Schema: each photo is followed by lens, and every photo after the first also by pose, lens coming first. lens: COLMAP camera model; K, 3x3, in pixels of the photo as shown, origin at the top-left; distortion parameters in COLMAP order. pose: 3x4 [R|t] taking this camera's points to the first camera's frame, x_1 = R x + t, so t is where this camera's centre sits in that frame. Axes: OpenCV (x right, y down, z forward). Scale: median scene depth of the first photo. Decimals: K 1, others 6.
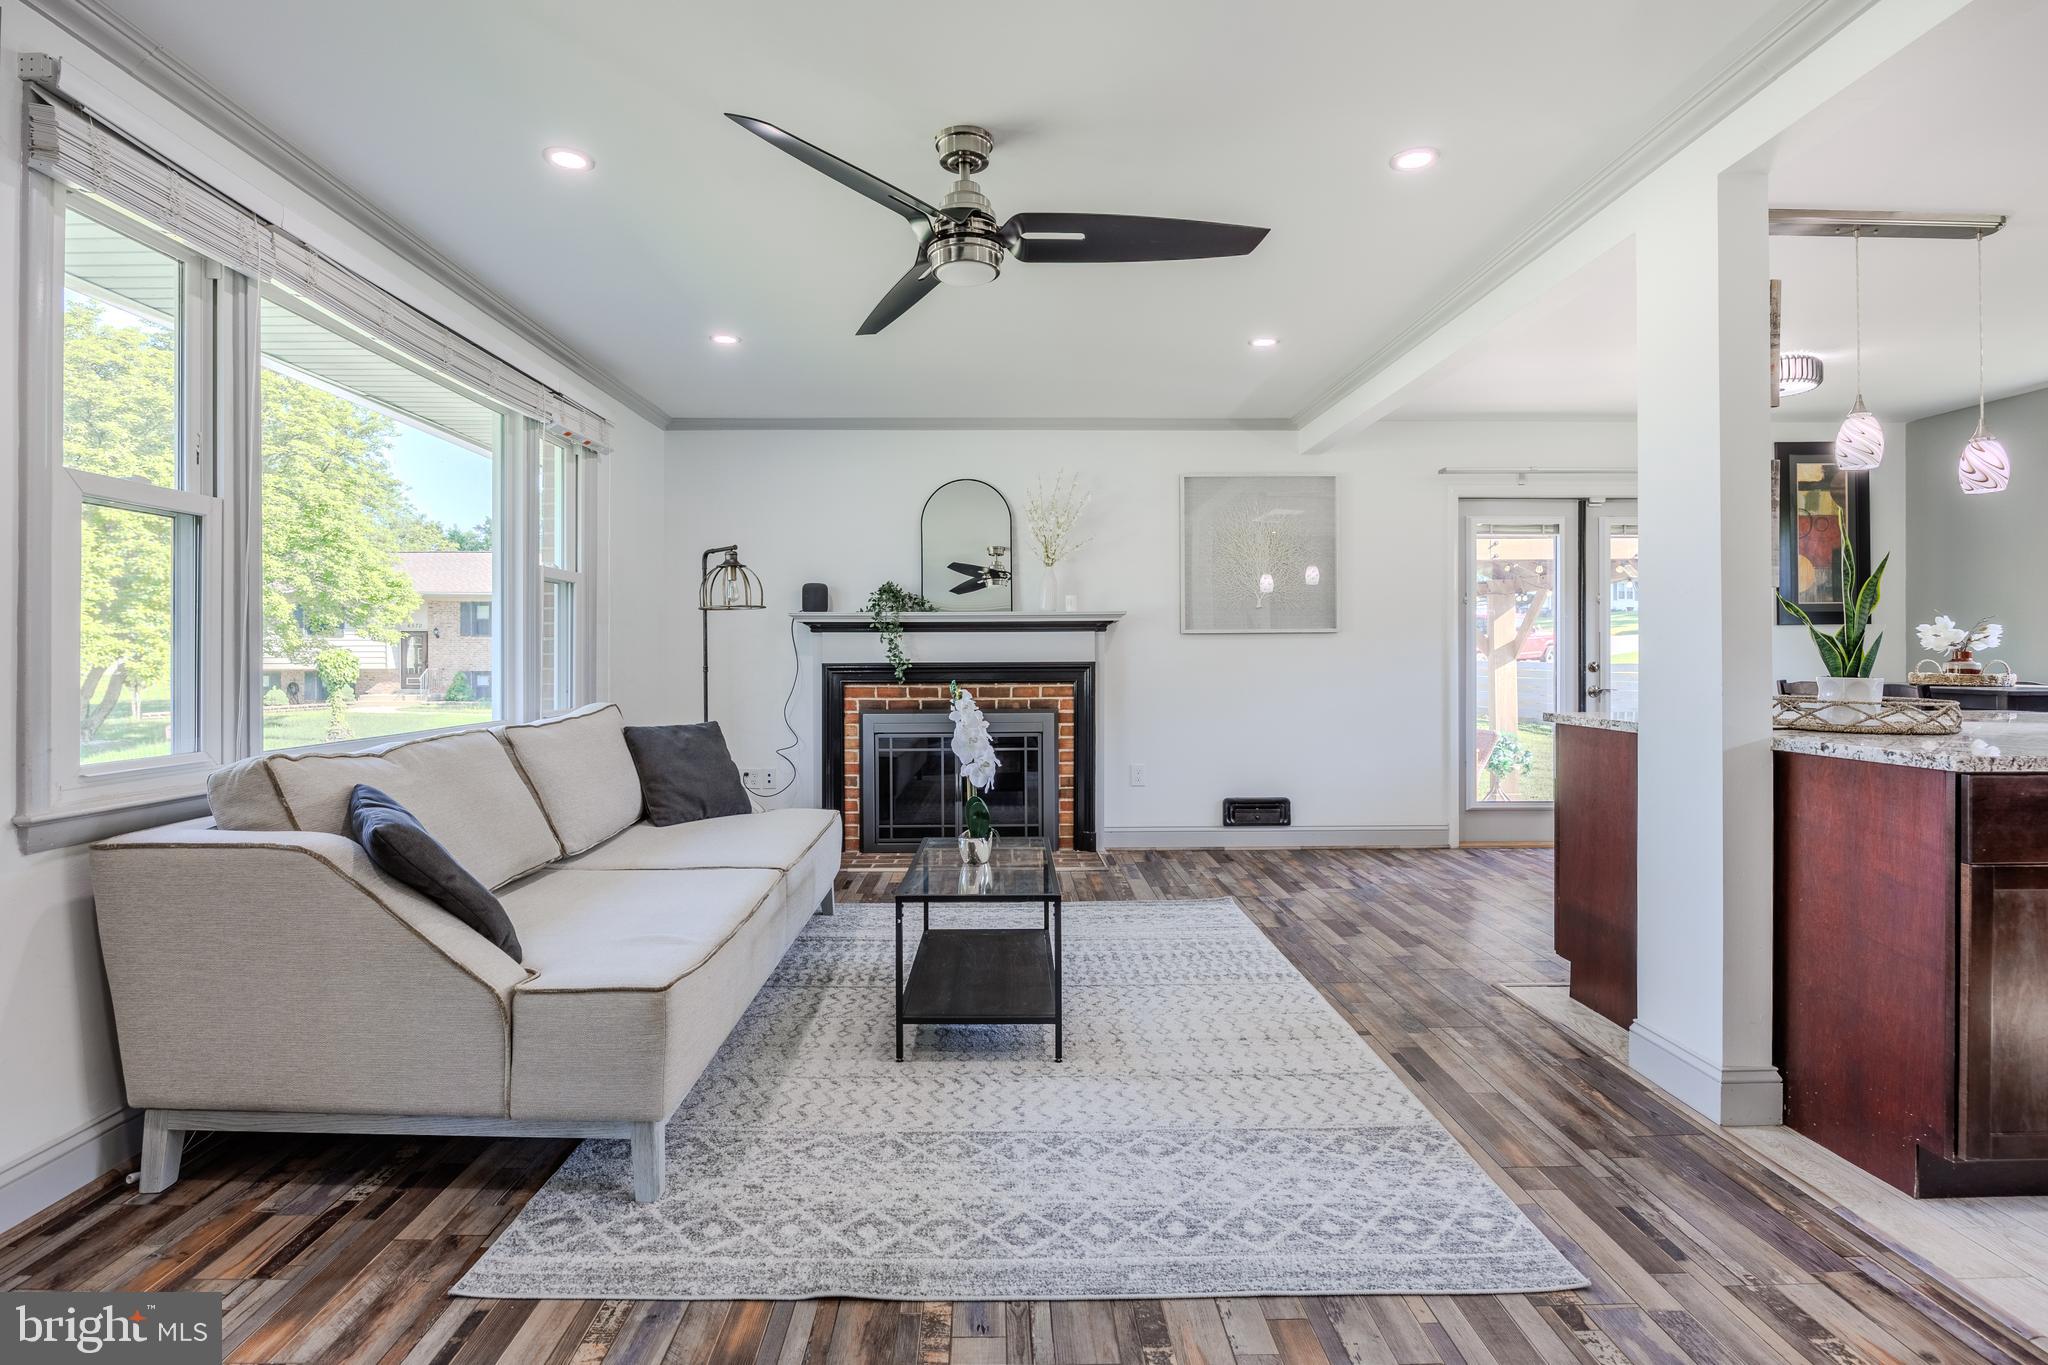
lens RADIAL K [[1008.6, 0, 1013.7], [0, 1008.6, 654.4], [0, 0, 1]] dist [-0.010658, 0.000043]
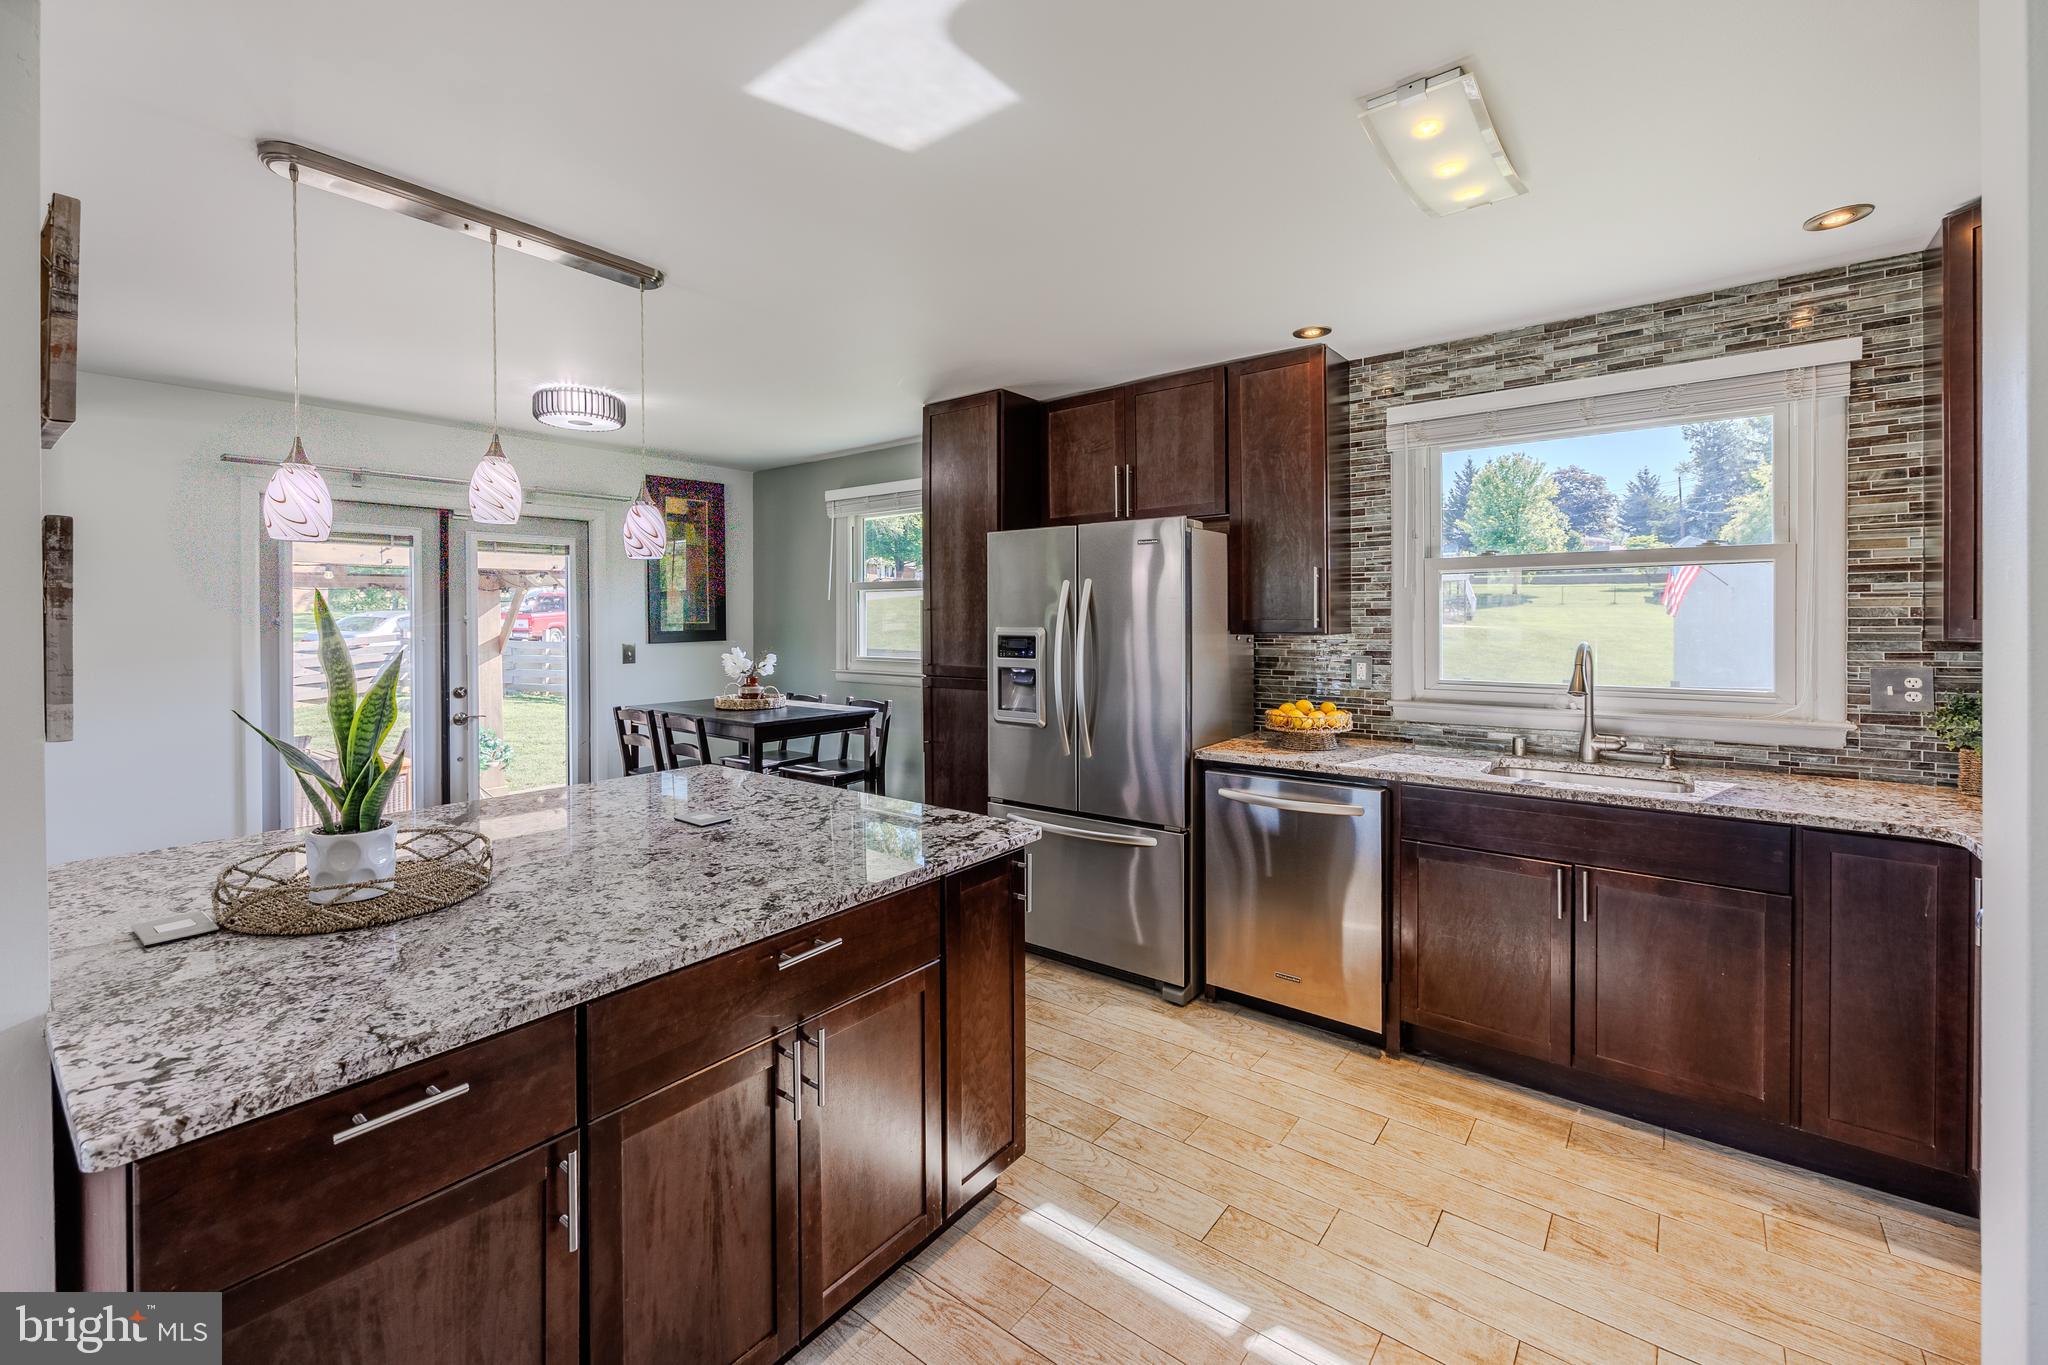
lens RADIAL K [[846.9, 0, 1000.8], [0, 846.9, 622.9], [0, 0, 1]] dist [-0.003119, -0.000366]
pose [[0.641981, -0.005480, 0.766701, 0.424041], [0.001530, 0.999982, 0.005866, -0.078521], [-0.766719, -0.002592, 0.641978, 0.167402]]
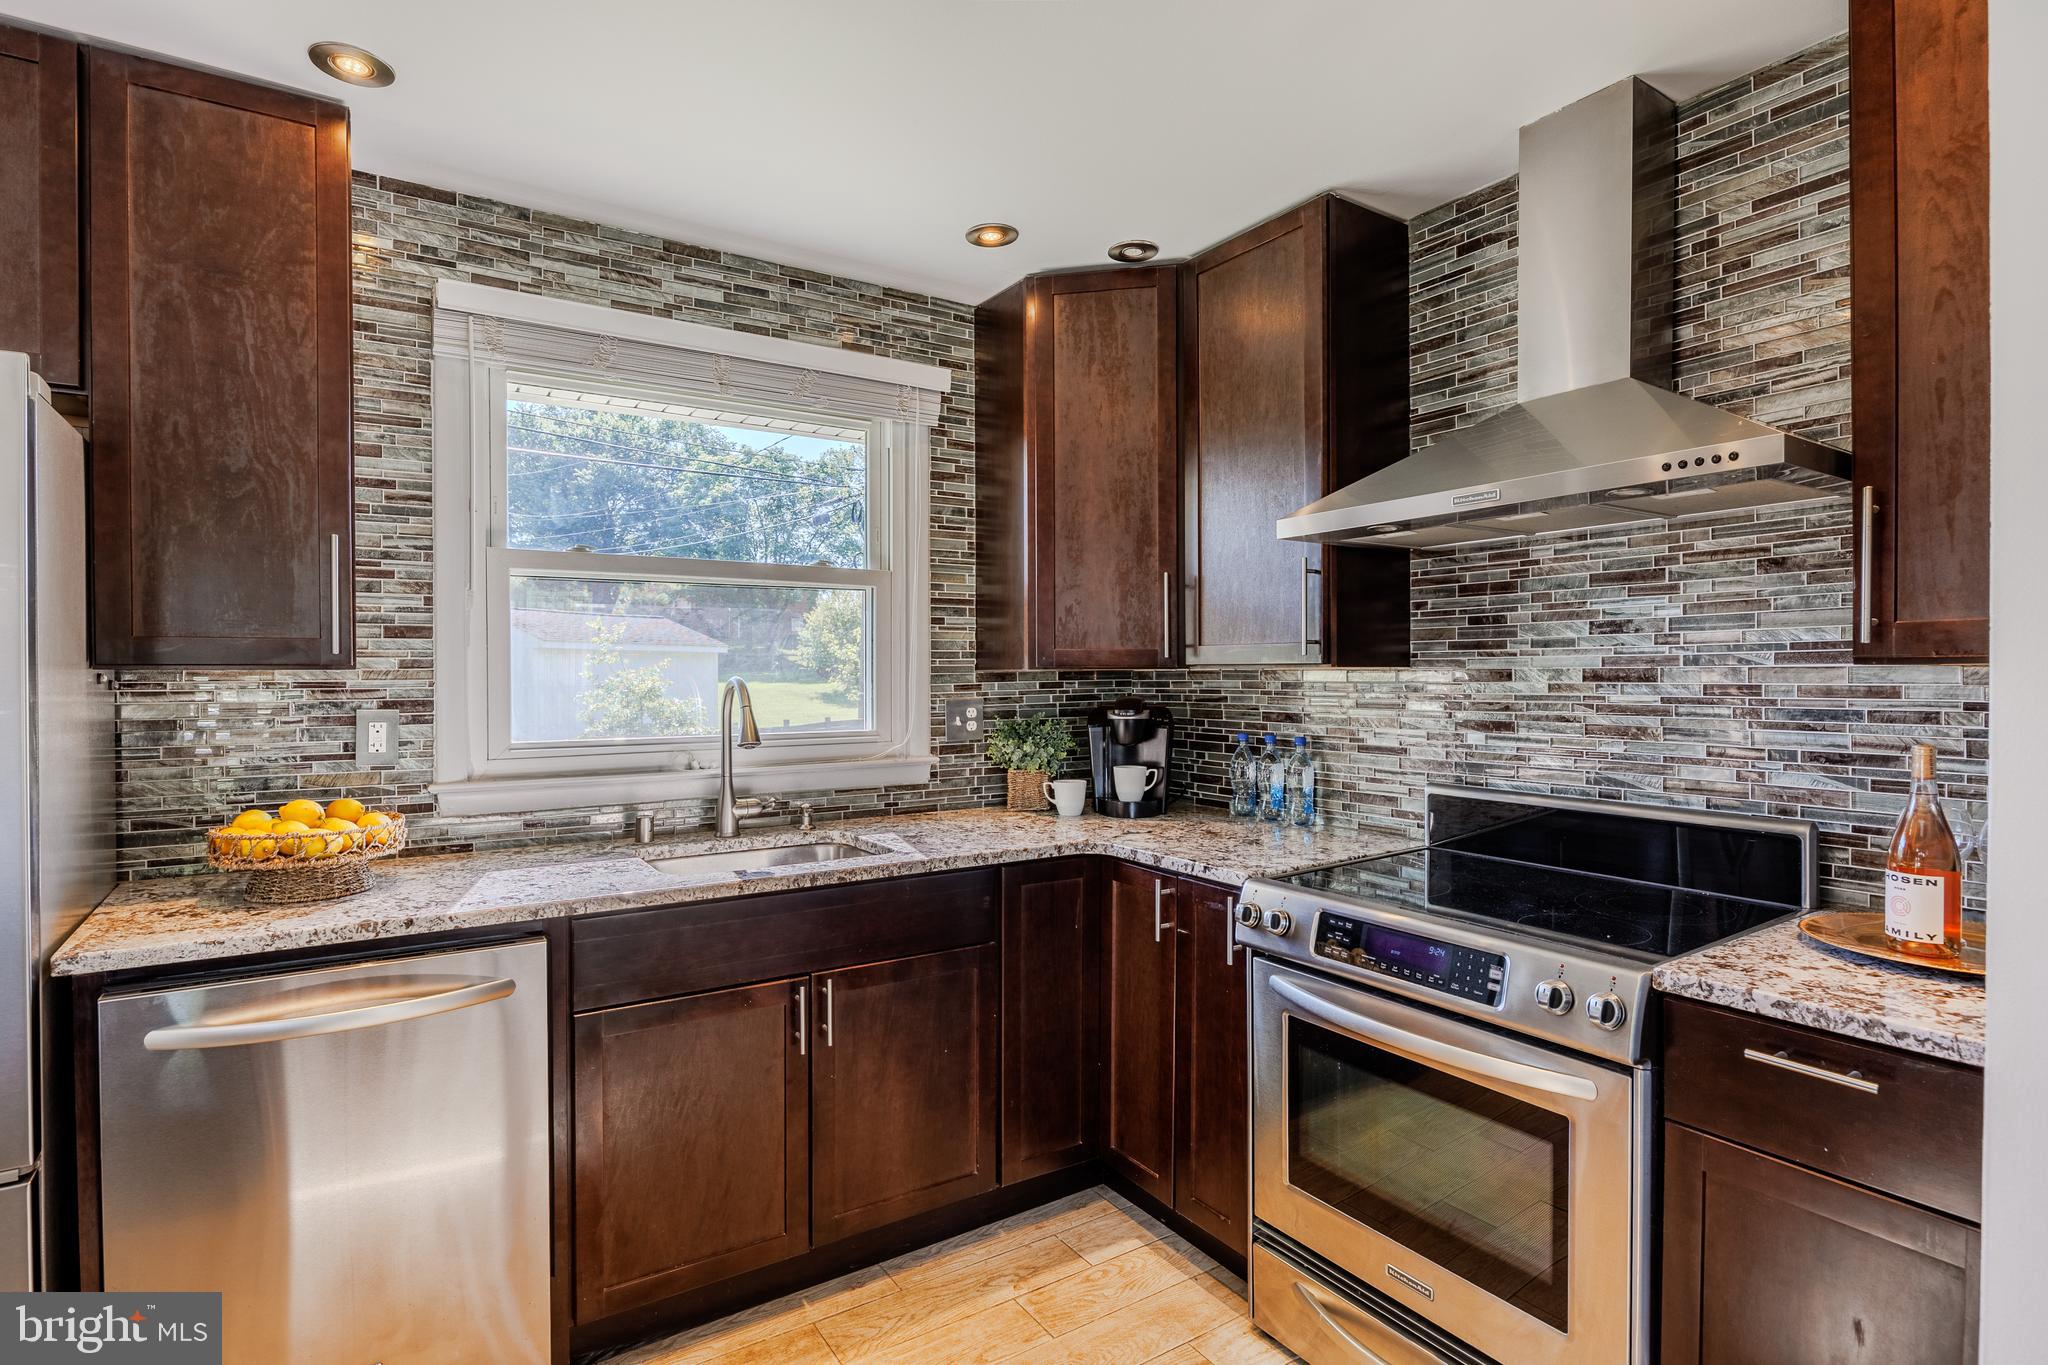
lens RADIAL K [[1006.6, 0, 1015.9], [0, 1006.6, 683.2], [0, 0, 1]] dist [-0.007108, -0.000239]
pose [[-0.530317, -0.001435, 0.847798, 0.634052], [0.003496, 0.999986, 0.003879, -0.057051], [-0.847792, 0.005021, -0.530305, 0.415867]]
